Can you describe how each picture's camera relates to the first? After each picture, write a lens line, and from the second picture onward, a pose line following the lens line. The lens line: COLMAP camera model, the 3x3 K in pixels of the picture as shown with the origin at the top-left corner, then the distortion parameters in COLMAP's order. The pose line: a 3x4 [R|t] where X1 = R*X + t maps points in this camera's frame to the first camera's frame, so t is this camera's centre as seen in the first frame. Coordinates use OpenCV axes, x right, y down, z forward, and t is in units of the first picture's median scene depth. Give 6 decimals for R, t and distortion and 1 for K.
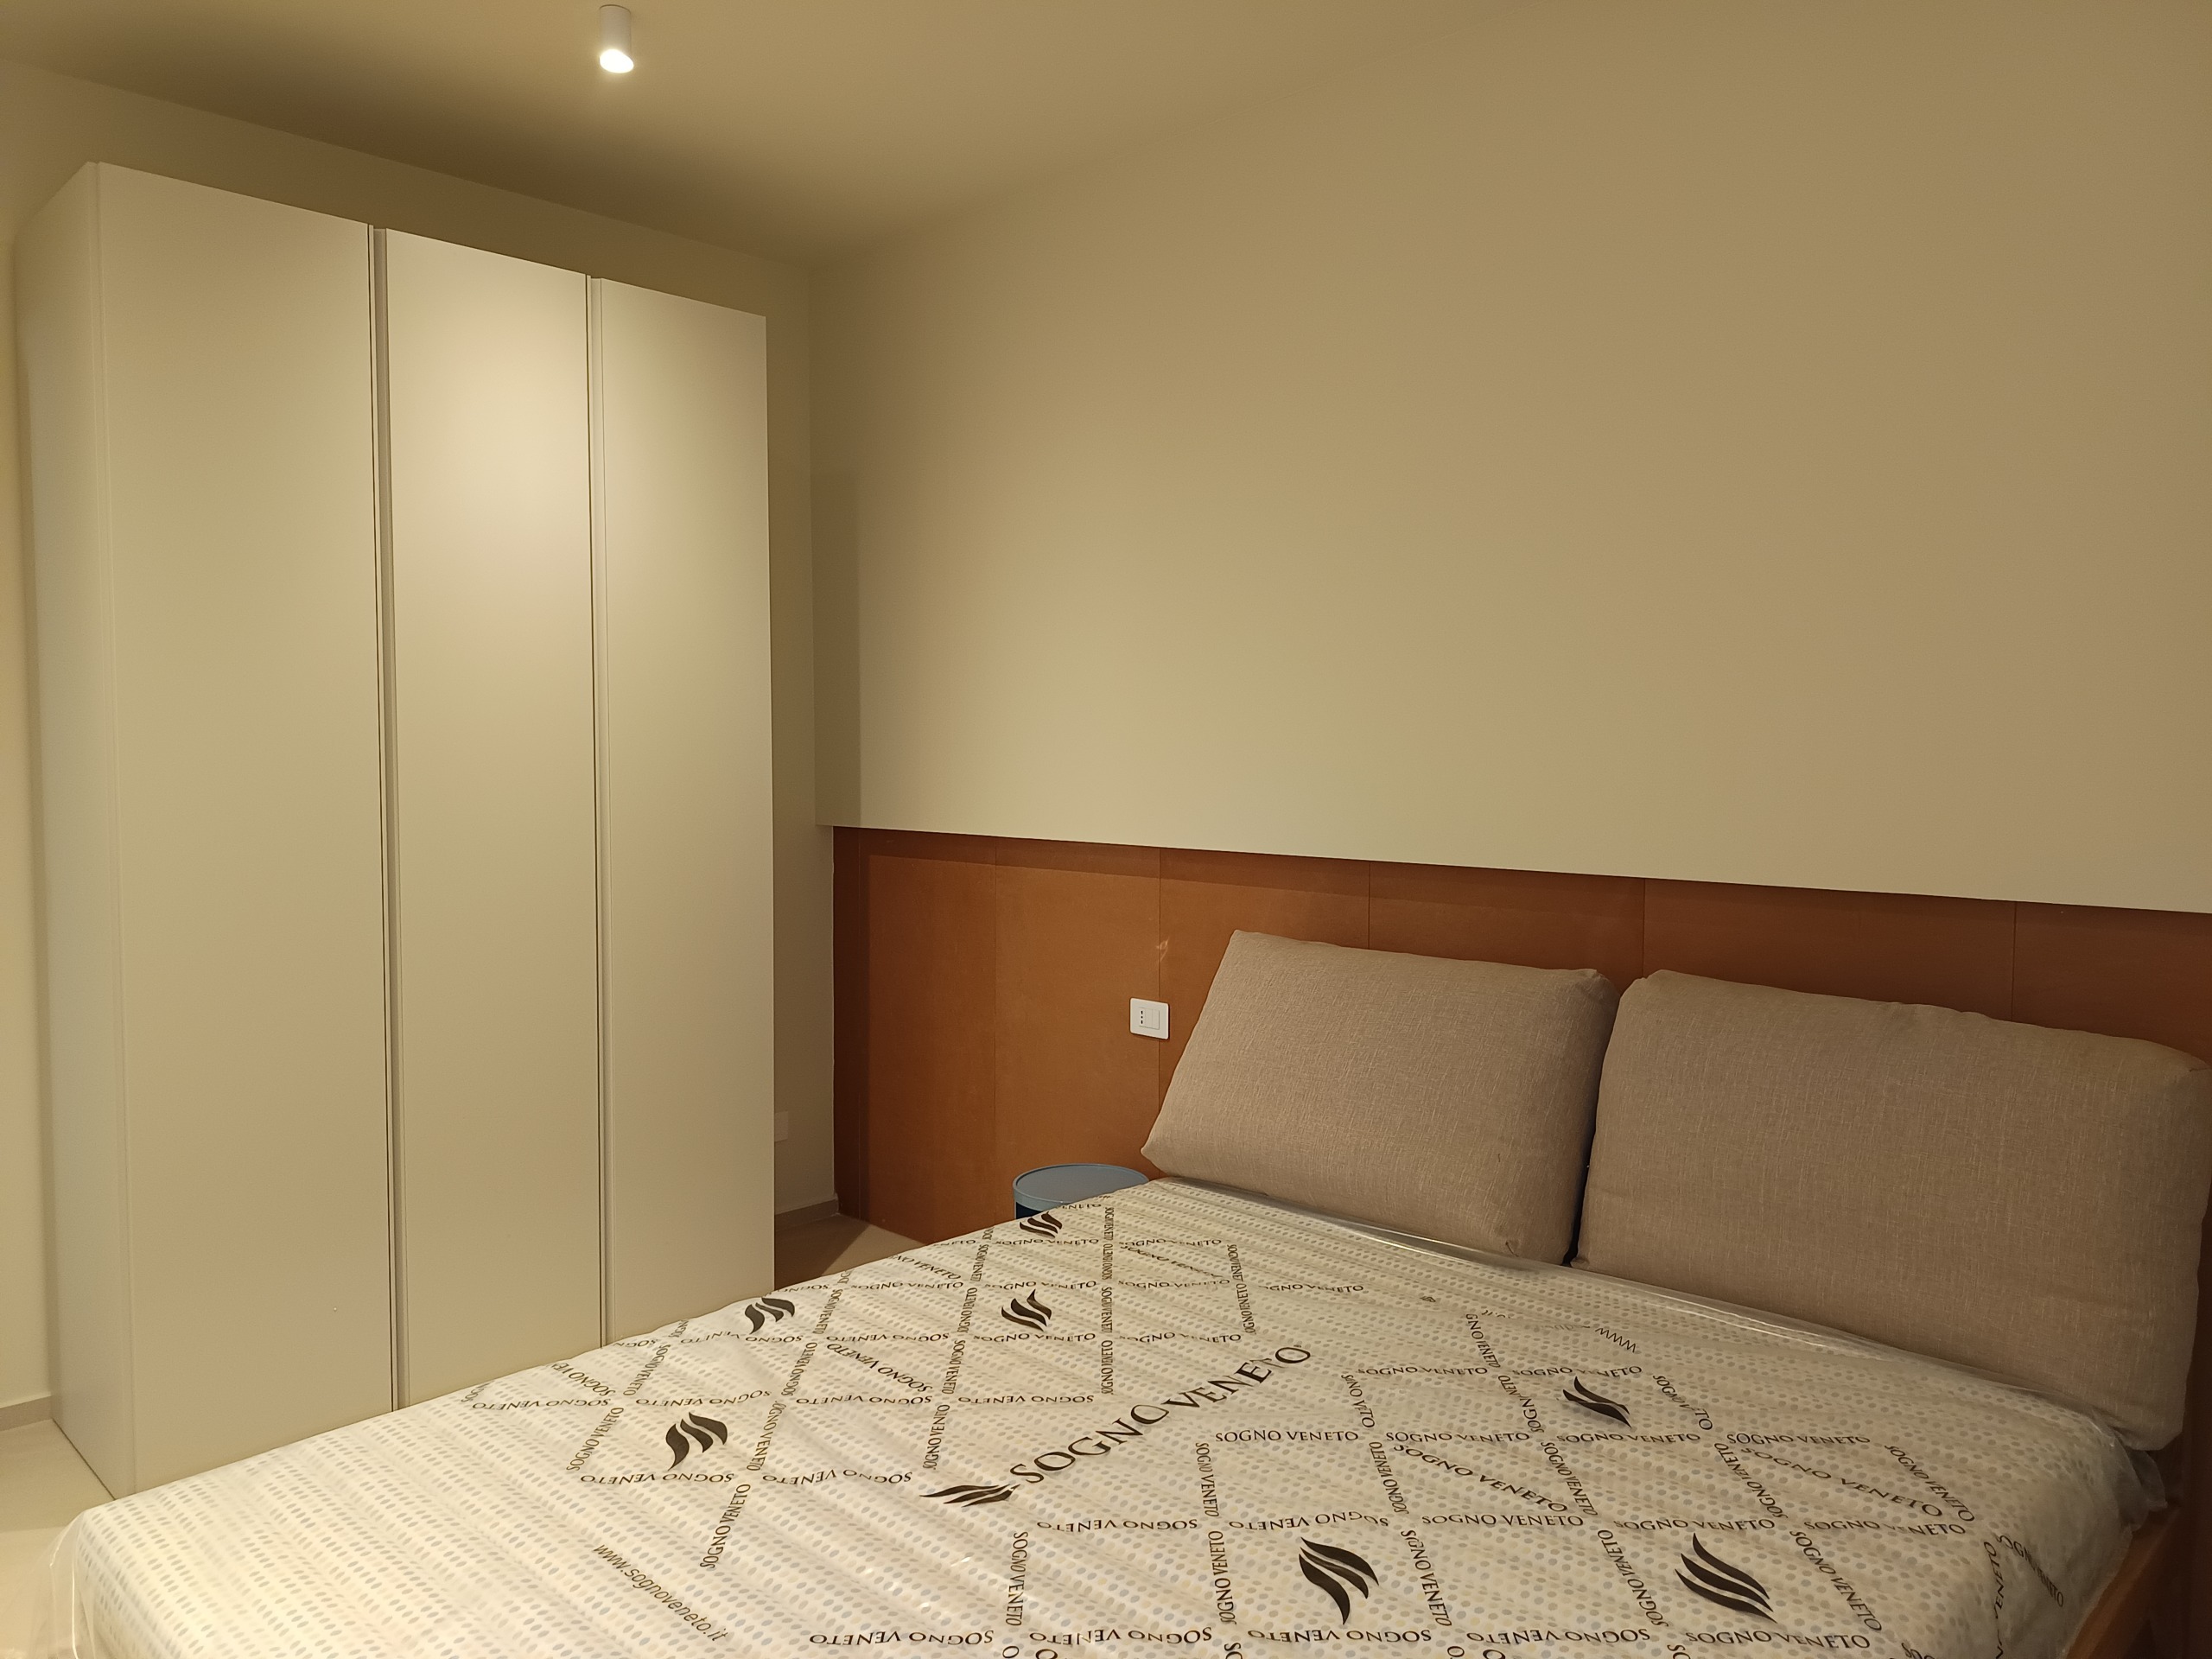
lens RADIAL K [[1543.0, 0, 1106.0], [0, 1543.0, 829.5], [0, 0, 1]] dist [0.069545, -0.084874]
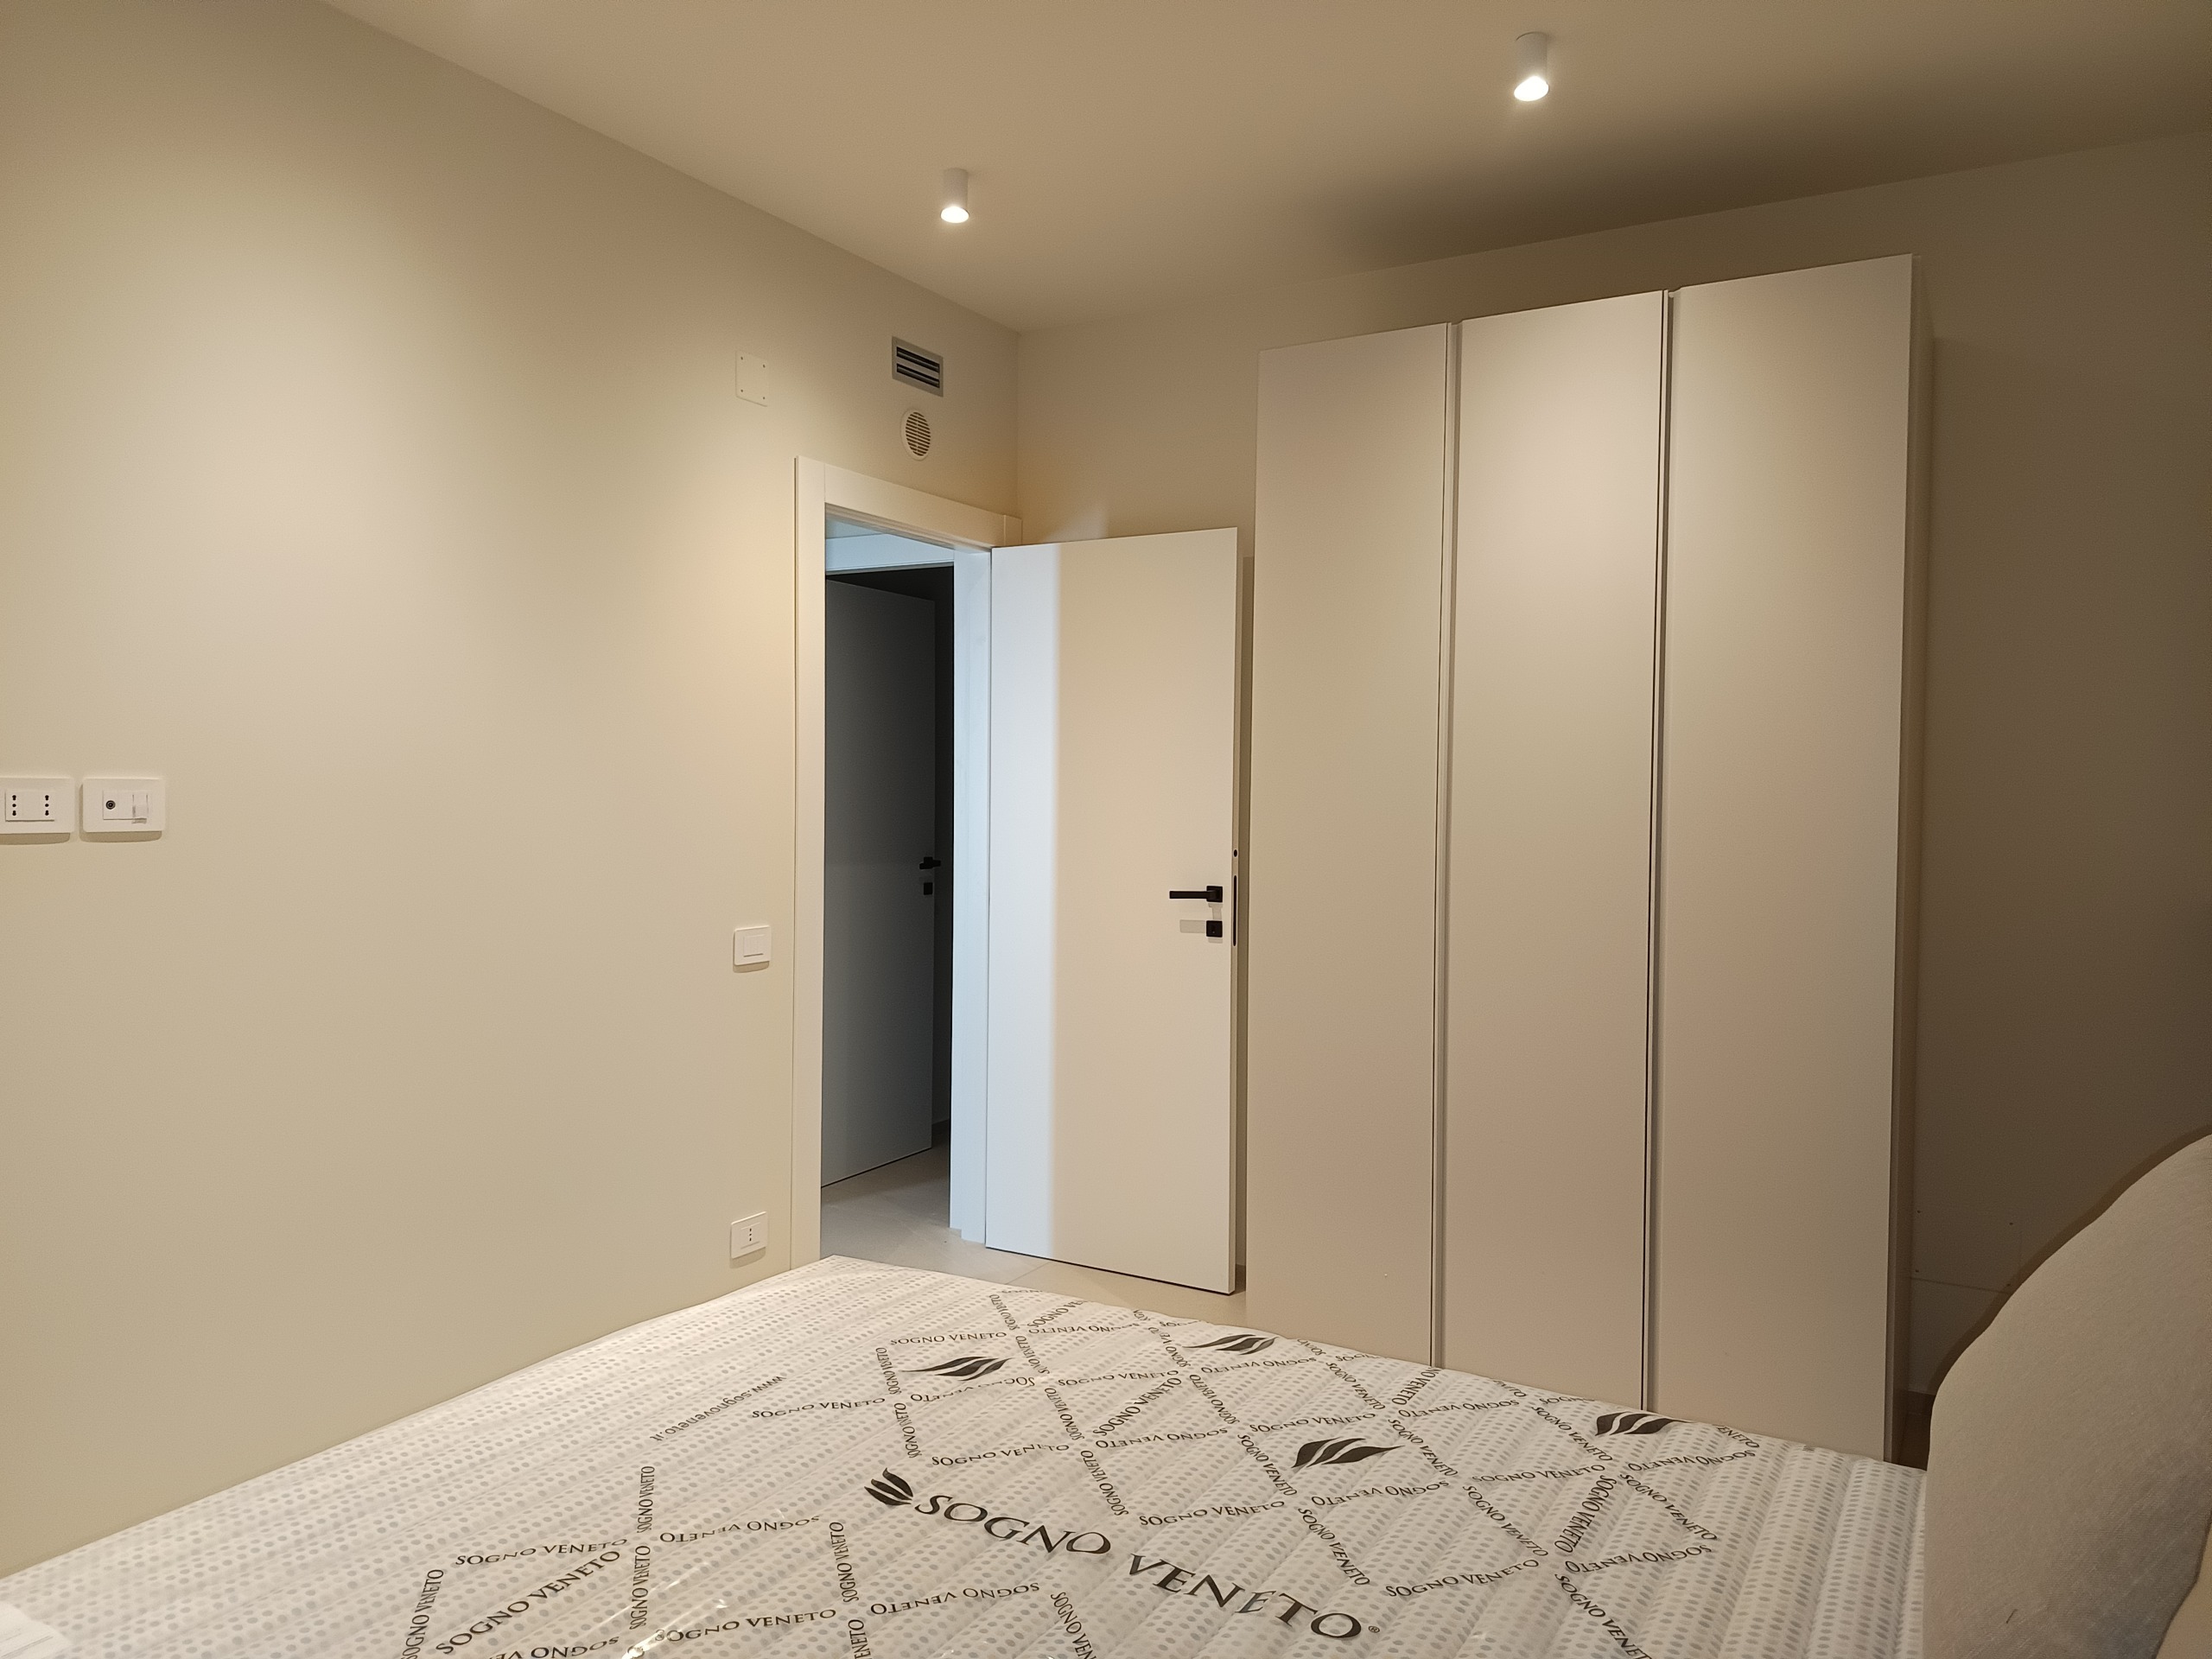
lens RADIAL K [[1543.0, 0, 1106.0], [0, 1543.0, 829.5], [0, 0, 1]] dist [0.069545, -0.084874]
pose [[0.251593, 0.027556, -0.967441, 0.781021], [-0.061433, 0.998034, 0.012451, -0.030930], [0.965881, 0.056300, 0.252791, 0.696406]]
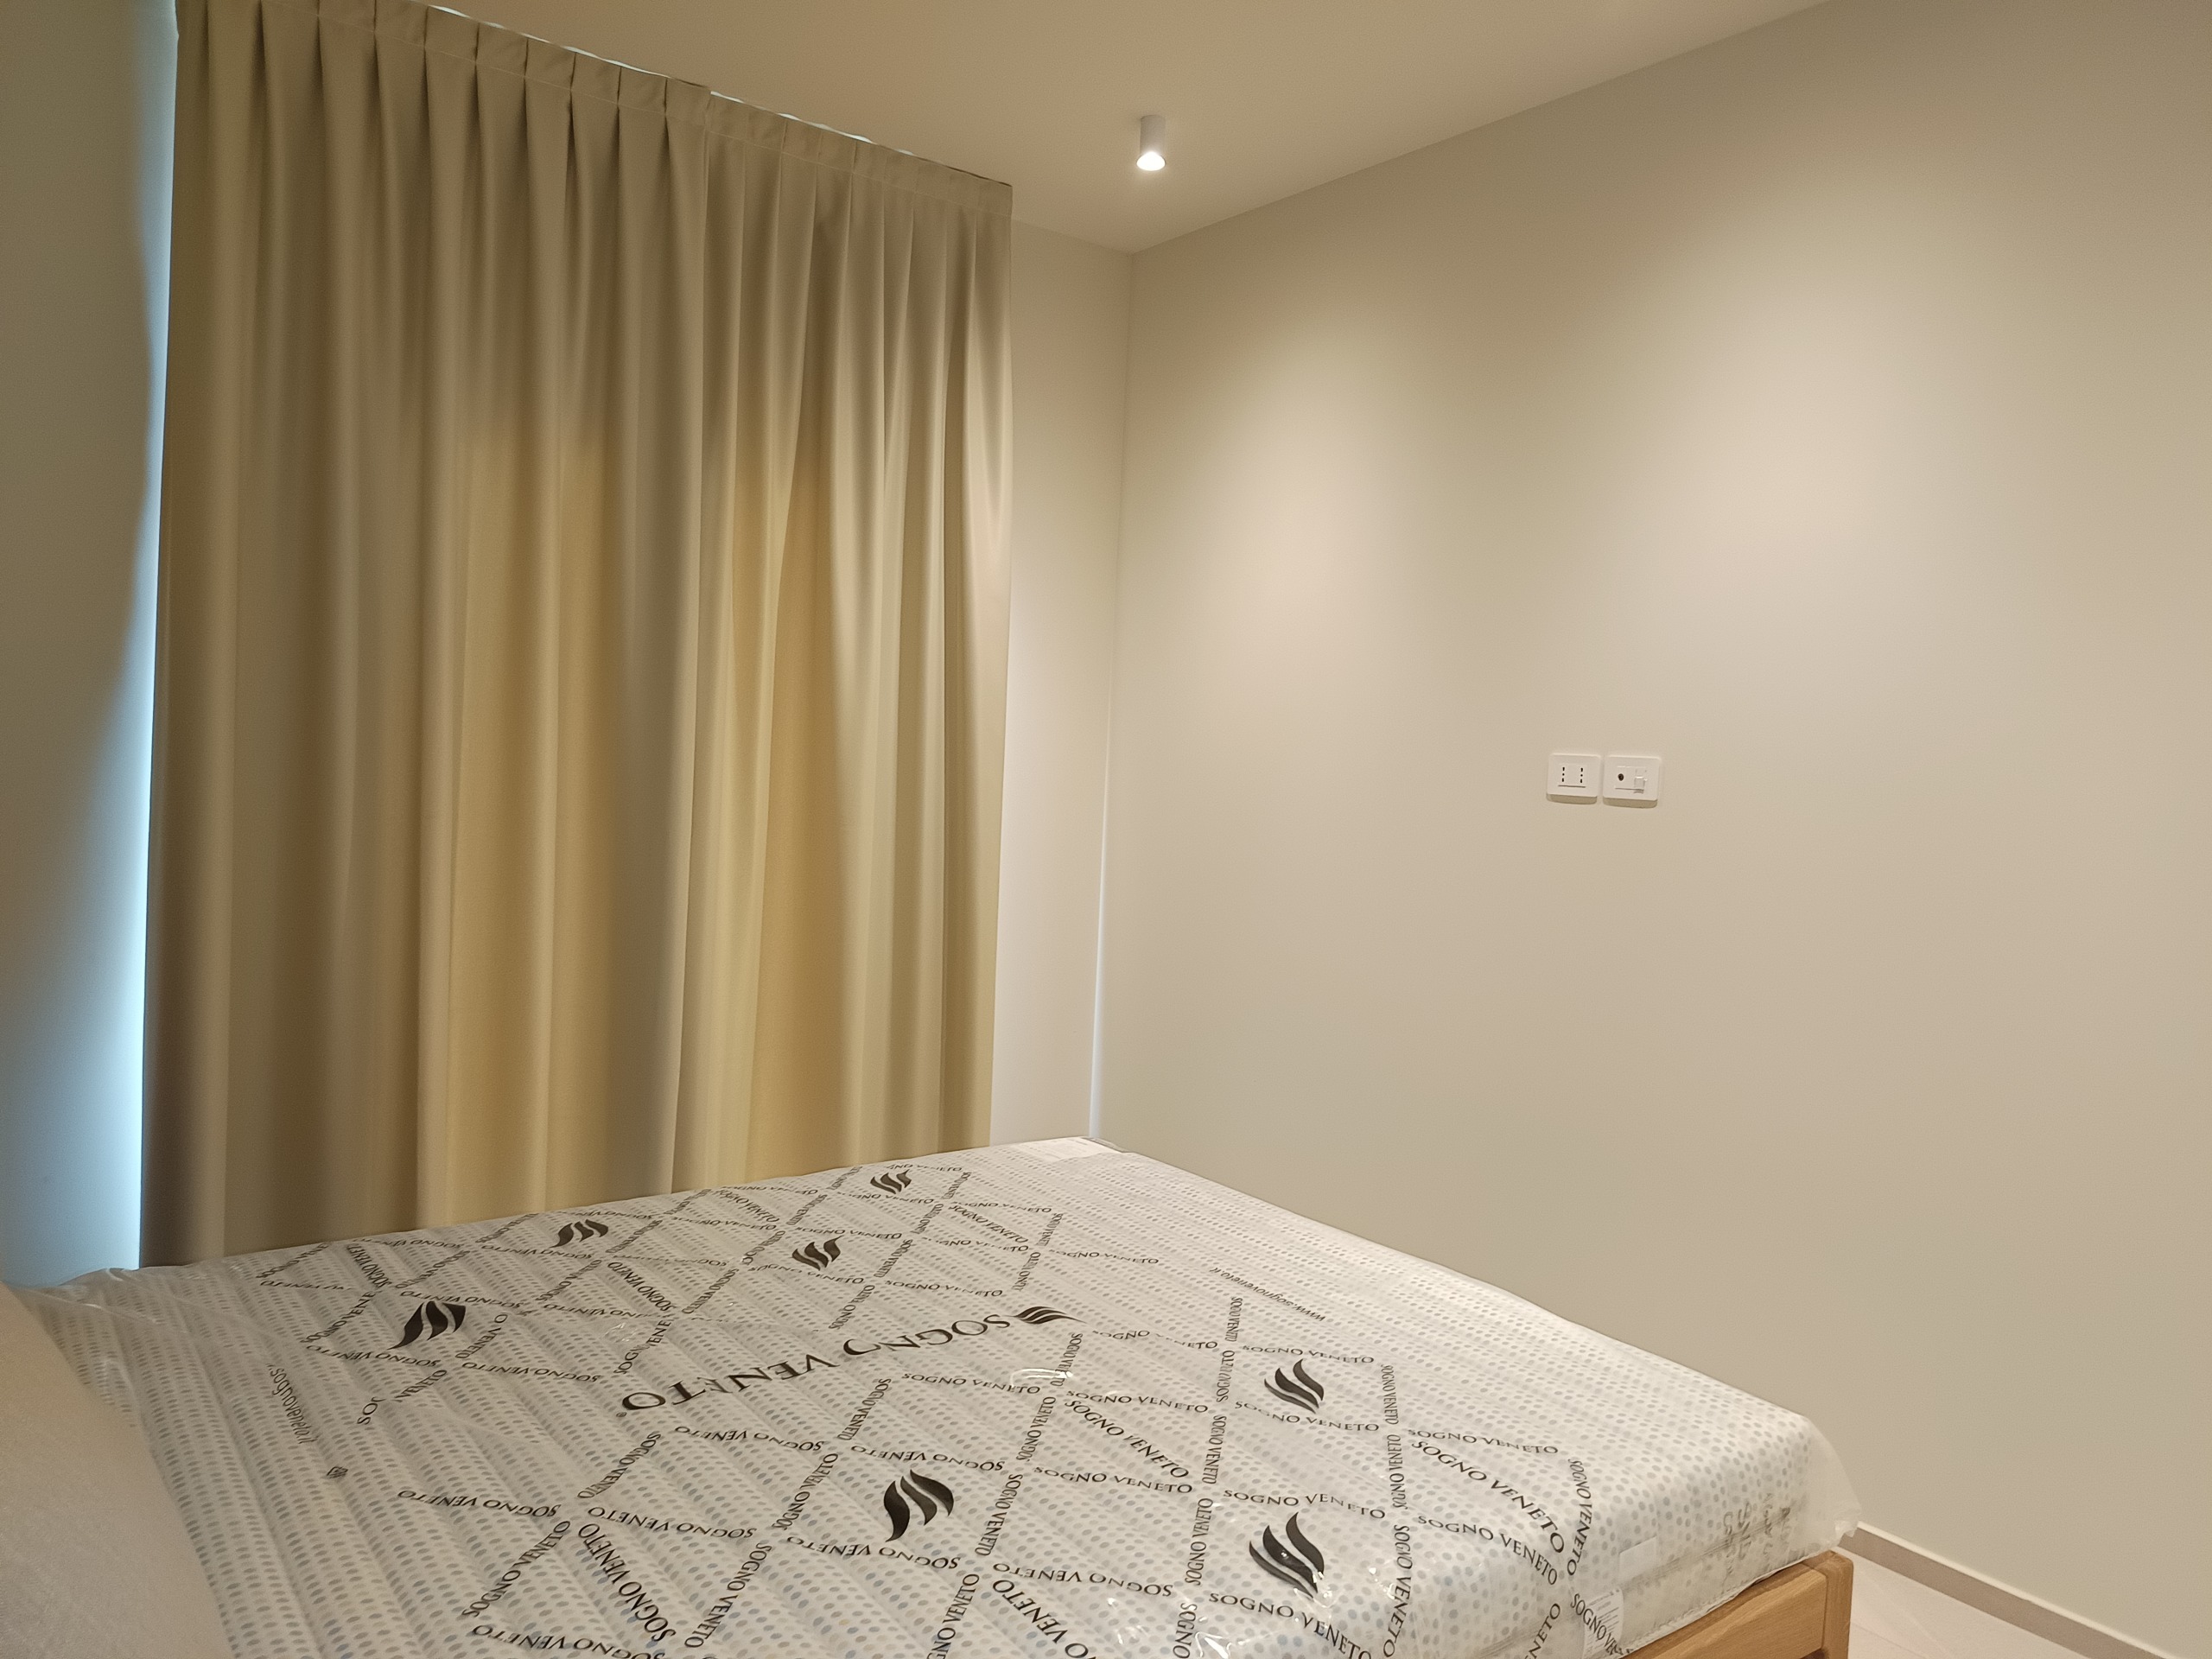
lens RADIAL K [[1543.0, 0, 1106.0], [0, 1543.0, 829.5], [0, 0, 1]] dist [0.069545, -0.084874]
pose [[-0.988689, -0.056099, 0.139097, -0.232556], [-0.041506, 0.993534, 0.105680, -0.074611], [-0.144126, 0.098712, -0.984624, 1.778283]]
